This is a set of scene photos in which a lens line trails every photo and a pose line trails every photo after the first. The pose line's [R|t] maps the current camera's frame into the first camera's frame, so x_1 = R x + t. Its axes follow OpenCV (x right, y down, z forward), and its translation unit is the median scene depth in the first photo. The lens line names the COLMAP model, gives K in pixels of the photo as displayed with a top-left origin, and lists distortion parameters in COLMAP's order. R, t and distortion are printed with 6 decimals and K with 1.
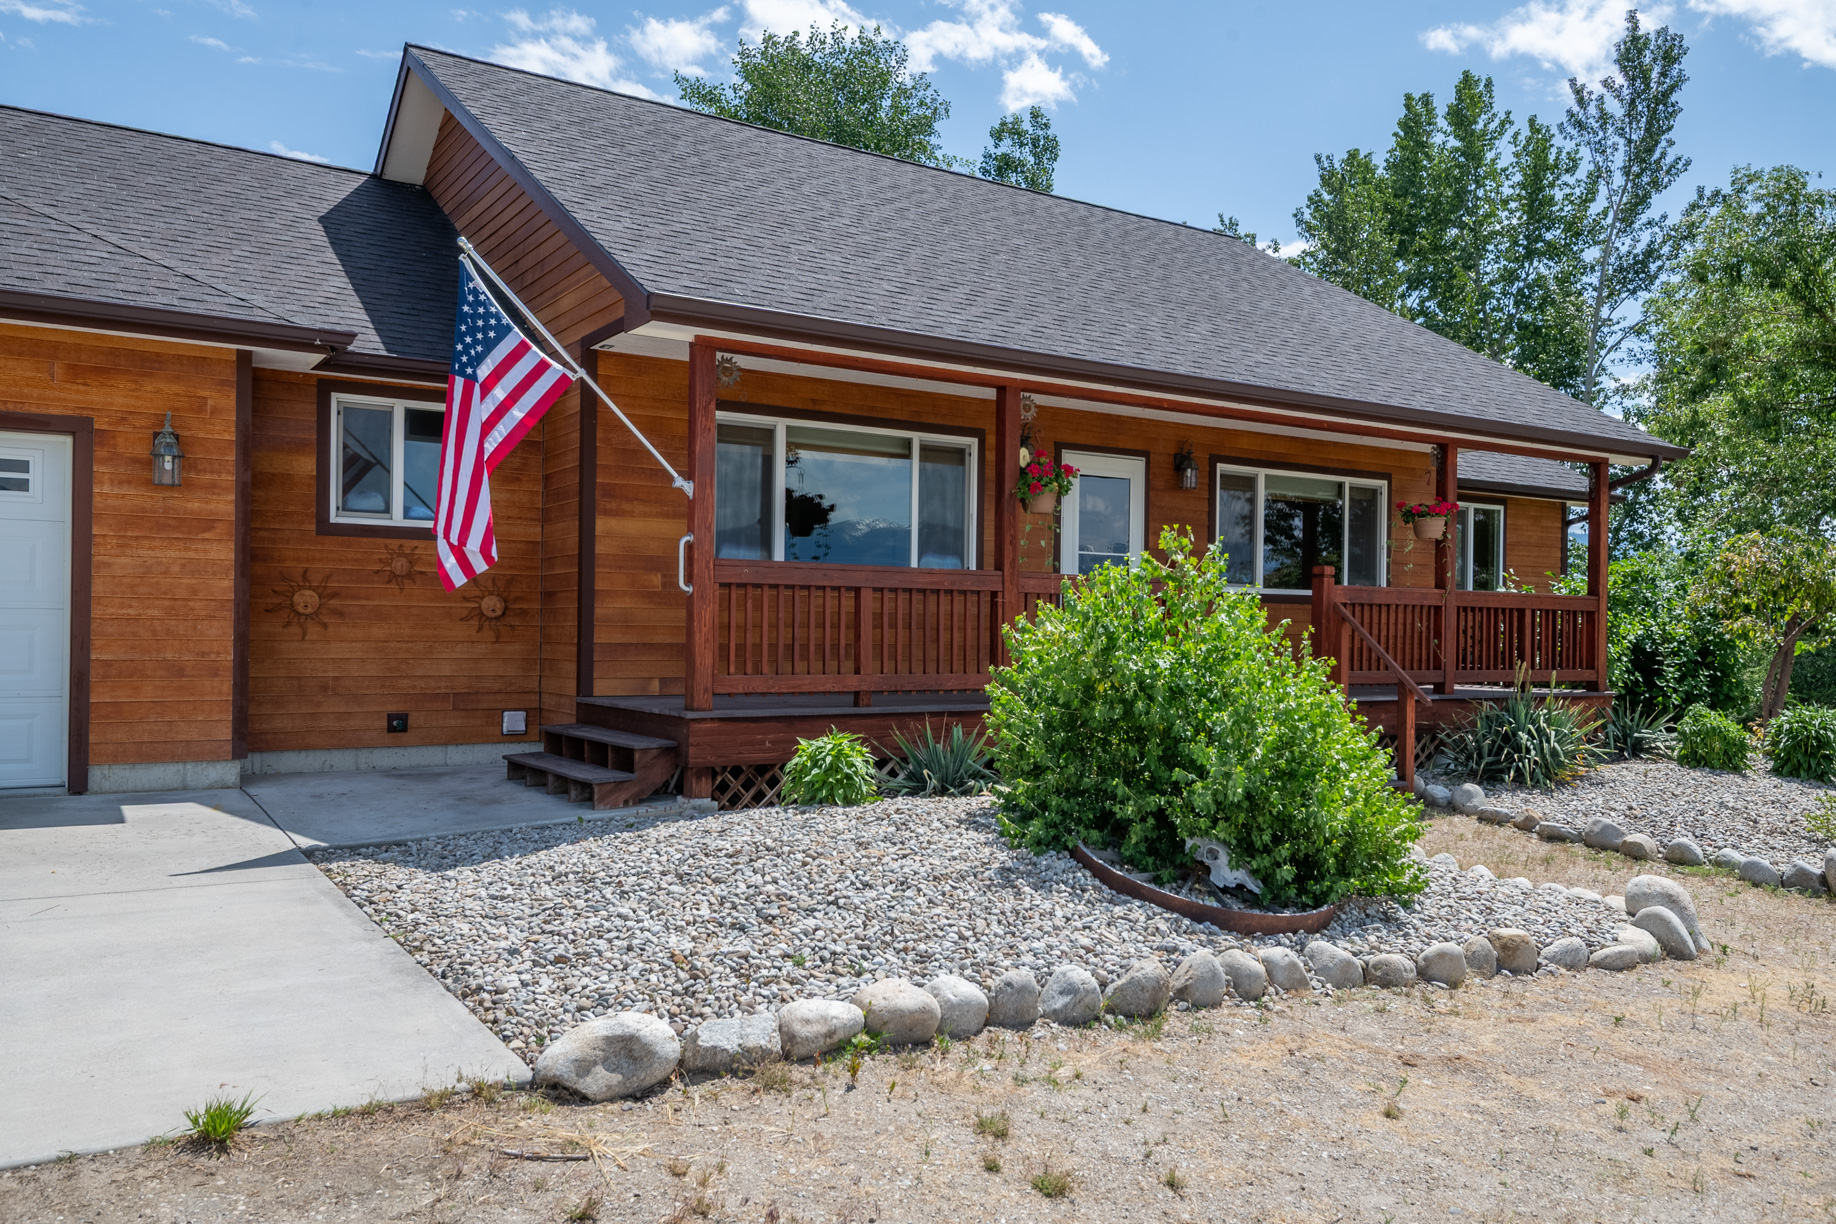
lens RADIAL K [[1363.0, 0, 922.5], [0, 1363.0, 626.1], [0, 0, 1]] dist [0.040335, -0.033134]
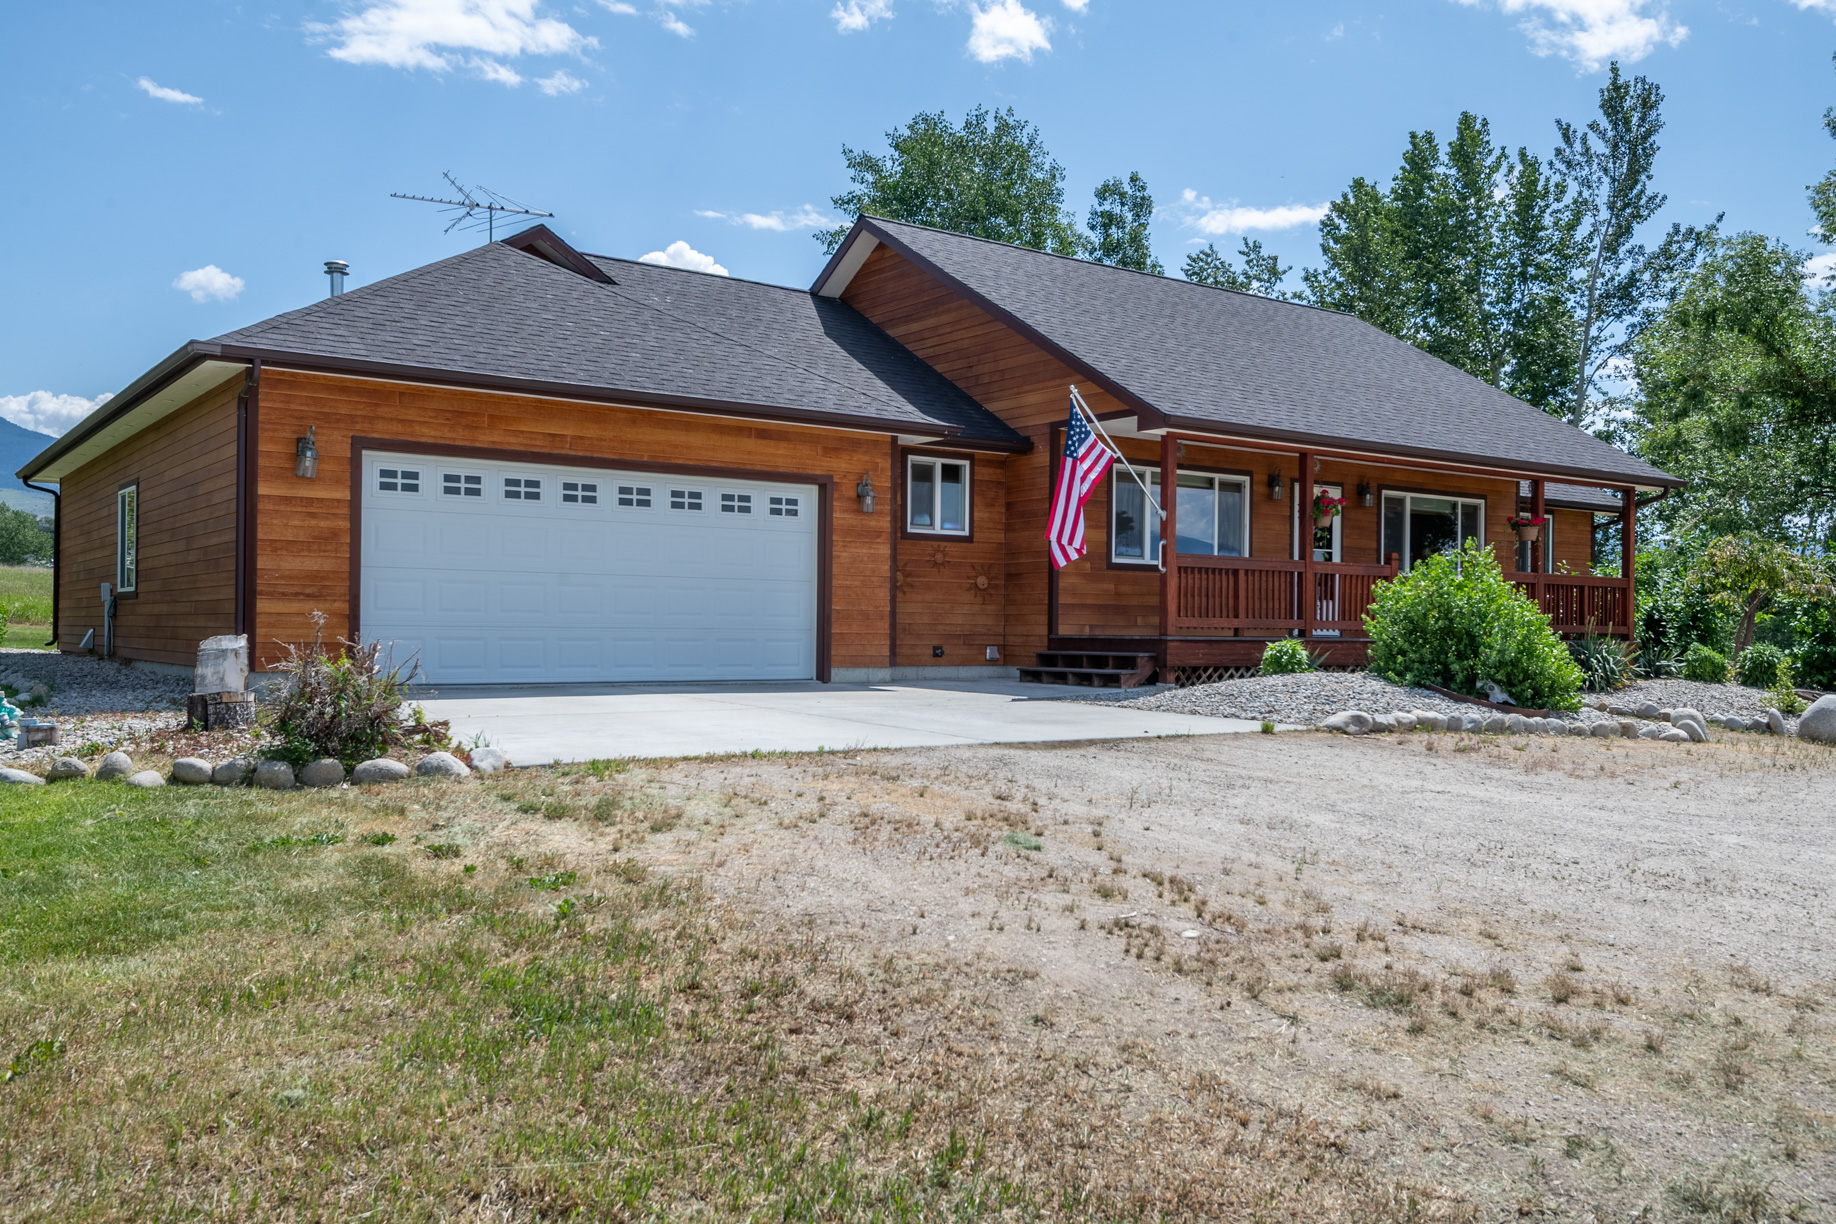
lens RADIAL K [[1504.5, 0, 909.5], [0, 1504.5, 604.2], [0, 0, 1]] dist [0.002798, 0.047483]
pose [[0.998818, -0.001701, 0.048581, -0.415381], [0.002460, 0.999876, -0.015558, 0.033908], [-0.048549, 0.015659, 0.998698, -0.679126]]
